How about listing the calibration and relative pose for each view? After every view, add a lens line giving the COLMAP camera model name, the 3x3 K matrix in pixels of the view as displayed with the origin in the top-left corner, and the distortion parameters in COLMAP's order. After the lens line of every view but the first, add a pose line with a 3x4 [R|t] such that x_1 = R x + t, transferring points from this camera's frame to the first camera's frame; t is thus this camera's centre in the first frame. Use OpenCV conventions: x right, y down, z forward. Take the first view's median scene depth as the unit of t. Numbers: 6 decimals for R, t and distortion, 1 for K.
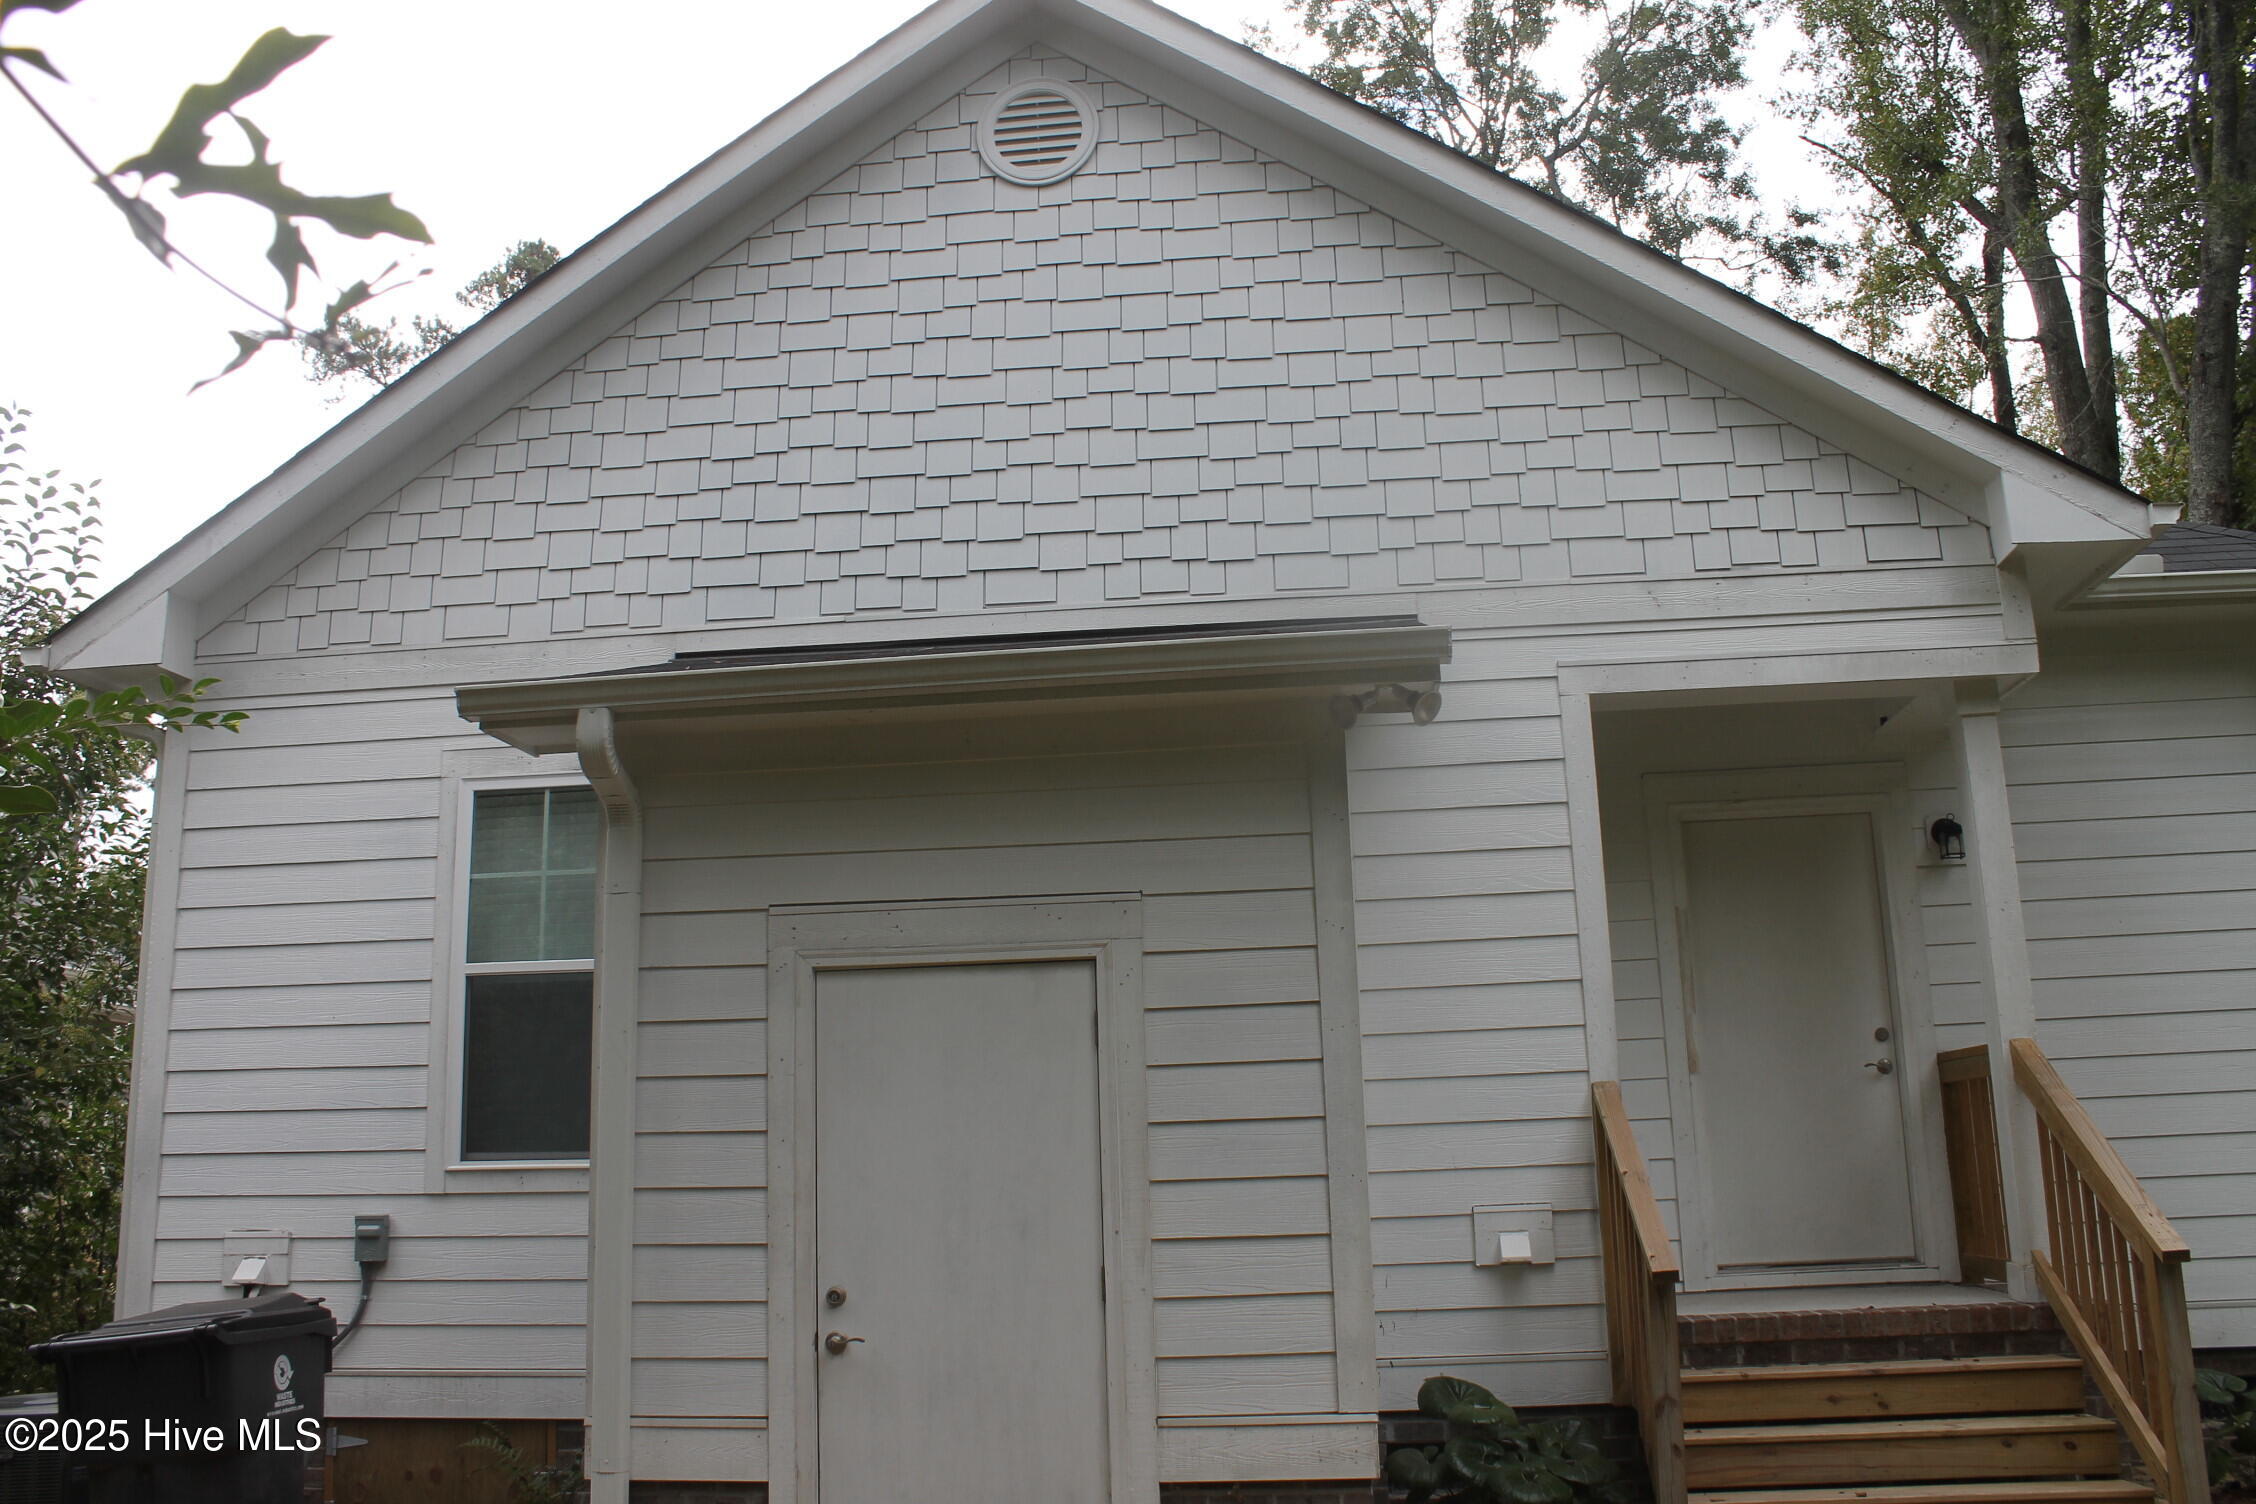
lens RADIAL K [[1916.0, 0, 1126.1], [0, 1916.0, 735.4], [0, 0, 1]] dist [-0.168859, 0.146884]
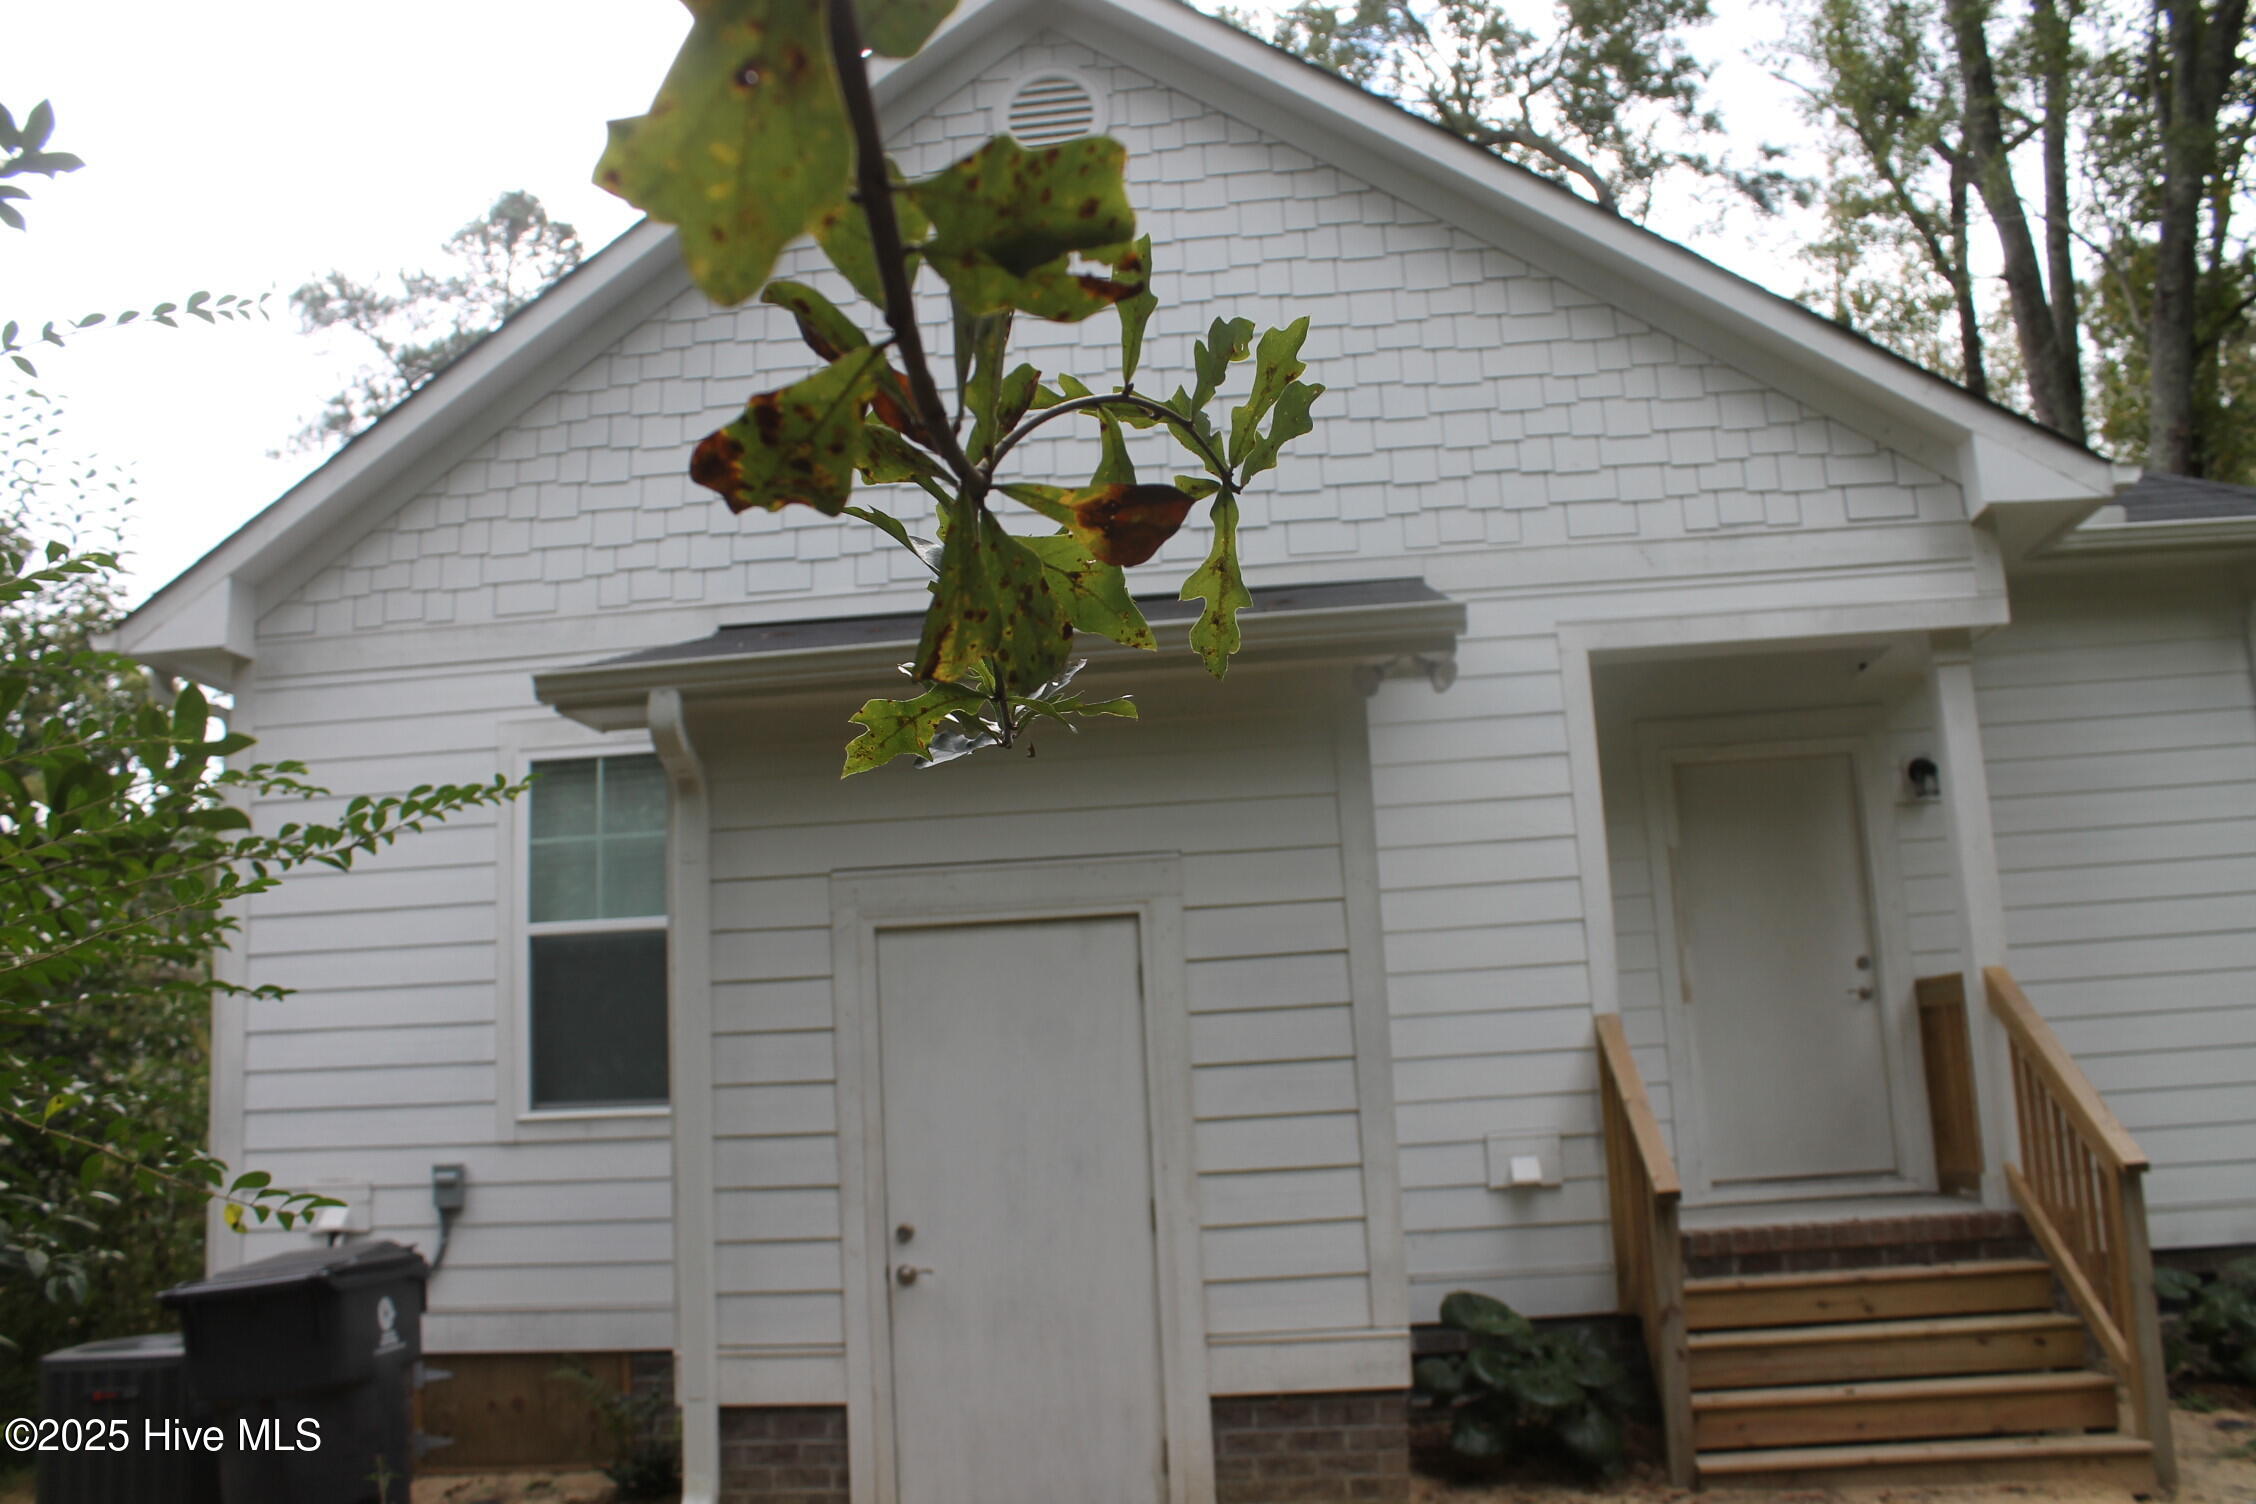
lens RADIAL K [[1890.9, 0, 1123.6], [0, 1890.9, 734.8], [0, 0, 1]] dist [-0.172459, 0.149194]
pose [[0.999770, -0.019644, 0.008645, -0.026432], [0.019302, 0.999088, 0.038088, -0.020399], [-0.009386, -0.037913, 0.999237, -0.047595]]
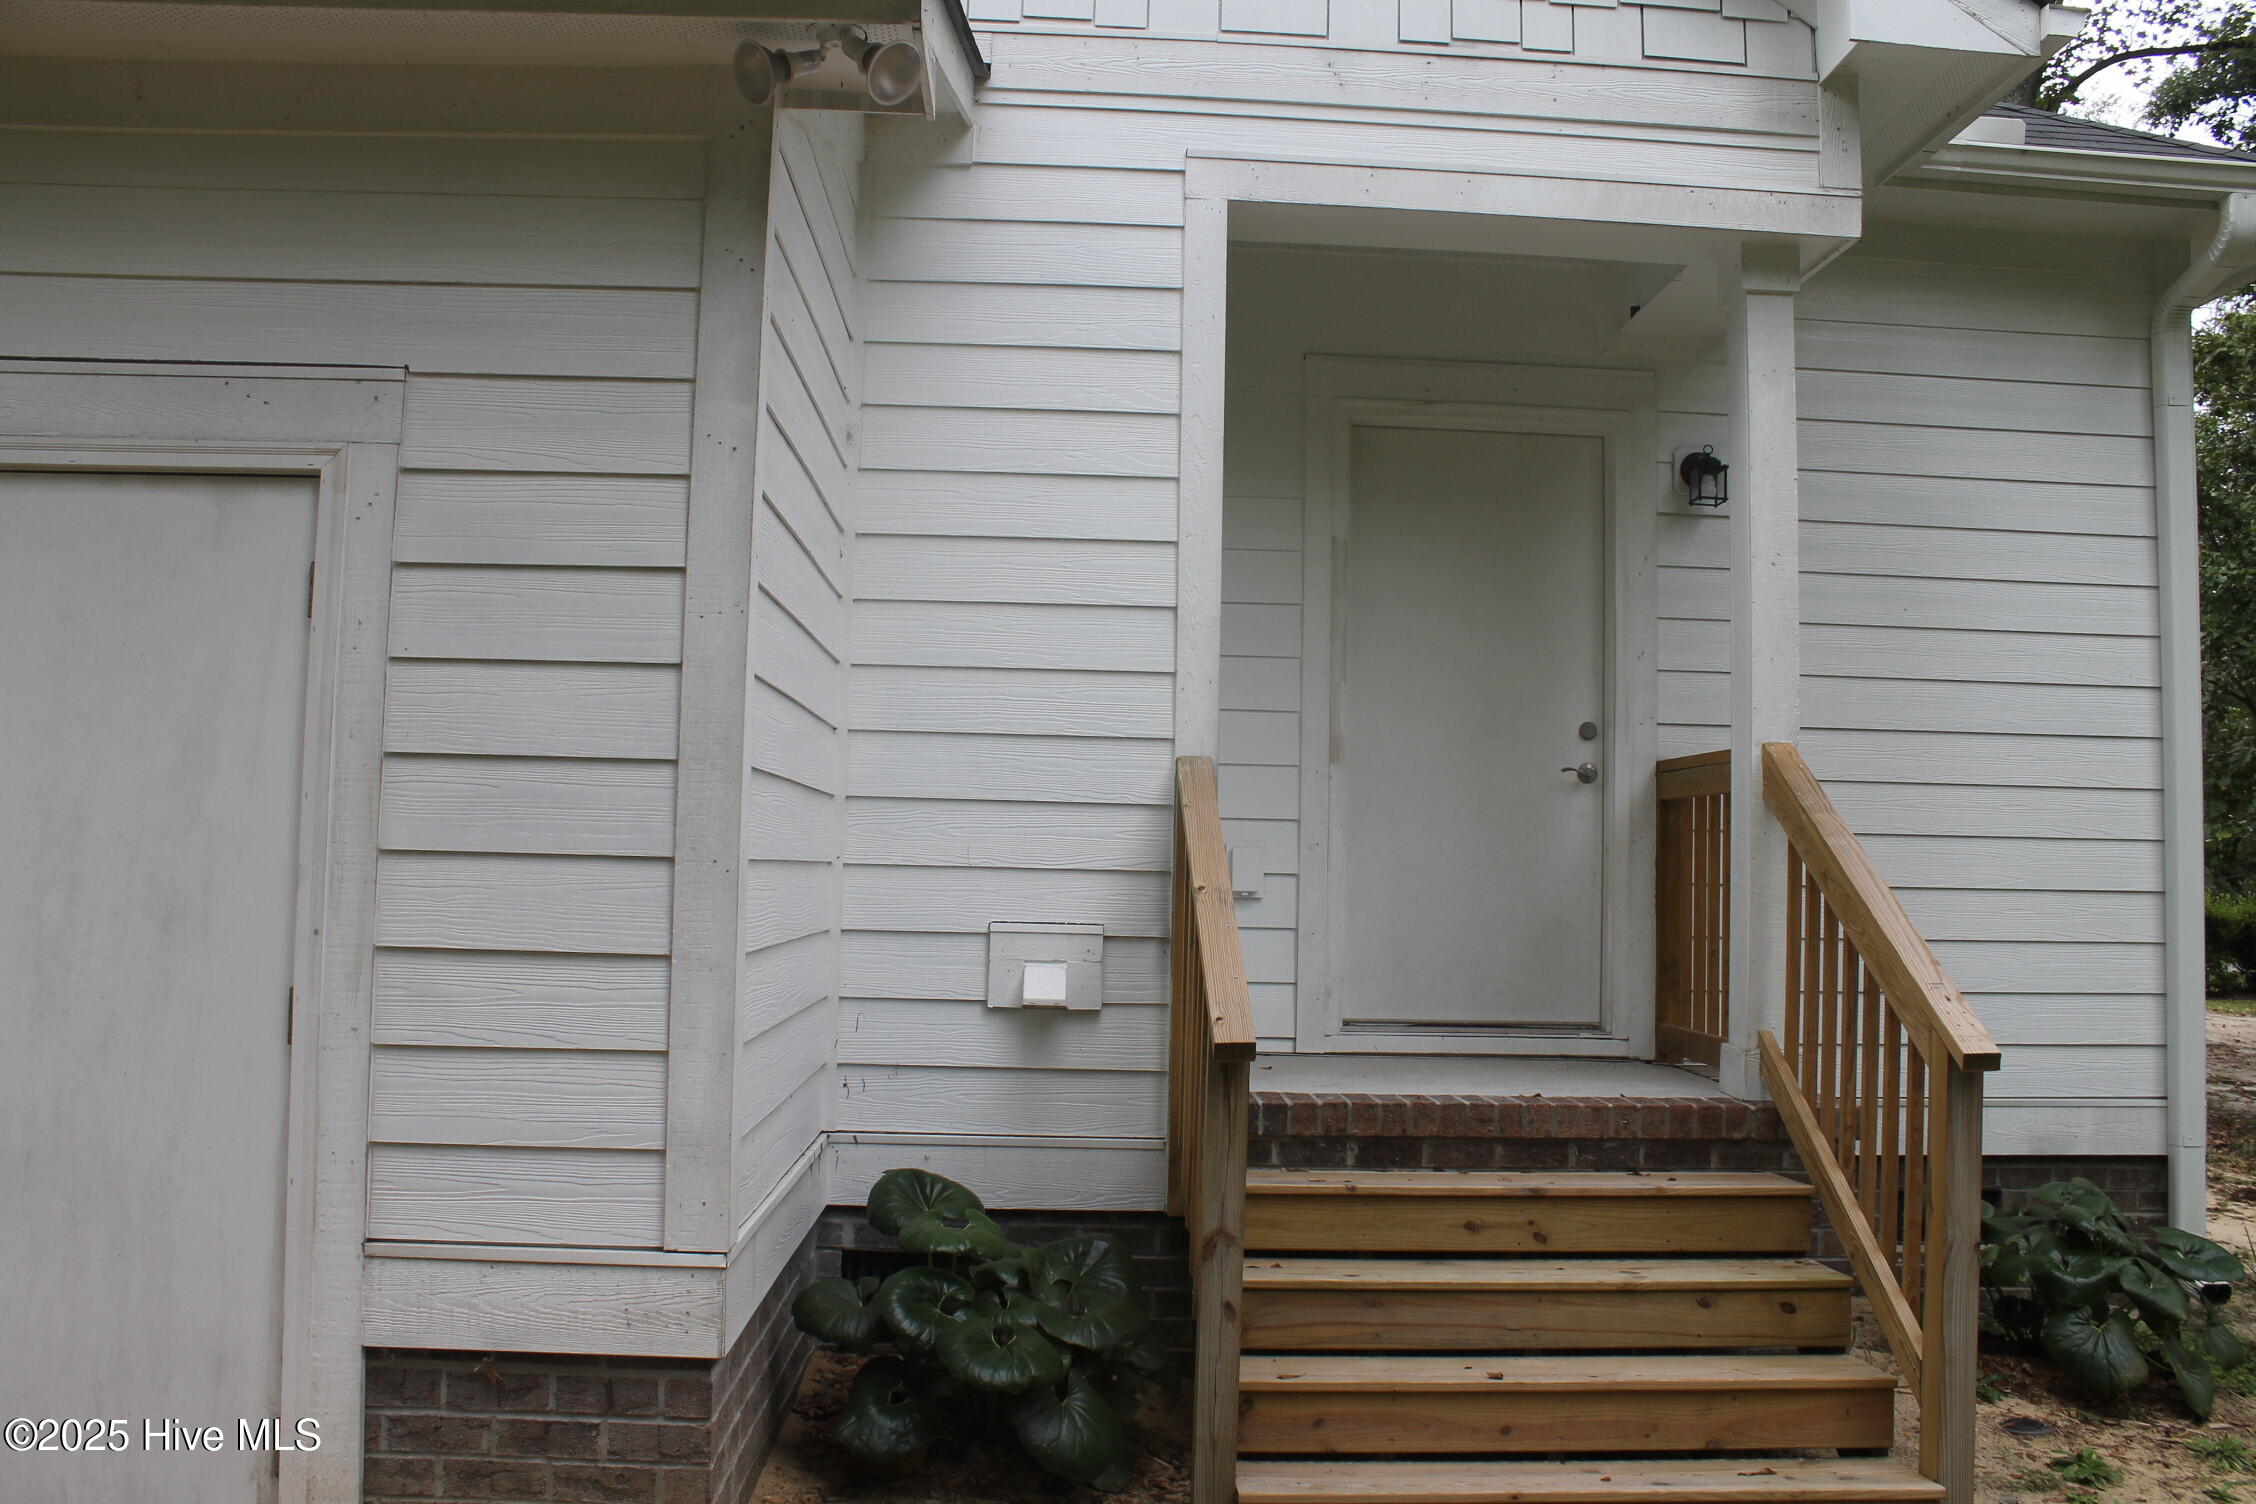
lens RADIAL K [[1916.0, 0, 1126.1], [0, 1916.0, 735.4], [0, 0, 1]] dist [-0.168859, 0.146884]
pose [[0.986486, 0.062971, 0.151259, 0.123579], [-0.085748, 0.985094, 0.149124, 0.074505], [-0.139614, -0.160079, 0.977181, 0.324040]]
